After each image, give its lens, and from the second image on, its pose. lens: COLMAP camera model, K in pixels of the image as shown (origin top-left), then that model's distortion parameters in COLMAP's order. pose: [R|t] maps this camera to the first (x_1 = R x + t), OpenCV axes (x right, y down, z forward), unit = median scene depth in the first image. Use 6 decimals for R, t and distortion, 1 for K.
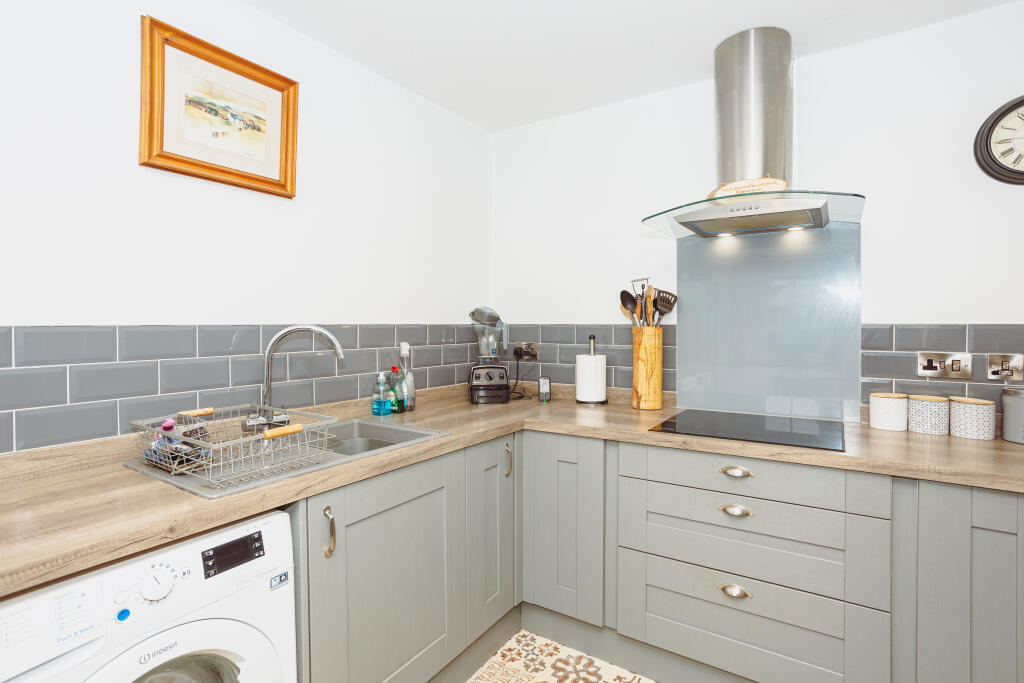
lens RADIAL K [[496.4, 0, 515.2], [0, 496.4, 335.4], [0, 0, 1]] dist [-0.029974, 0.008737]
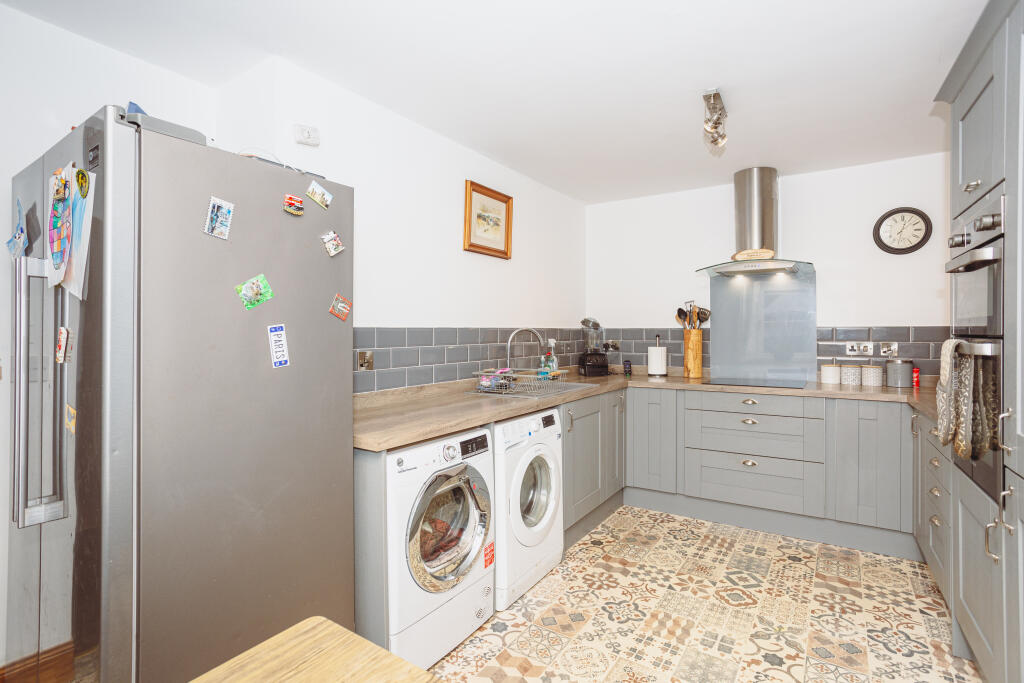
lens RADIAL K [[496.4, 0, 506.7], [0, 496.4, 337.2], [0, 0, 1]] dist [-0.029974, 0.008737]
pose [[0.999996, -0.001753, -0.002317, -0.430299], [0.001722, 0.999910, -0.013330, 0.036062], [0.002340, 0.013326, 0.999908, -0.812028]]
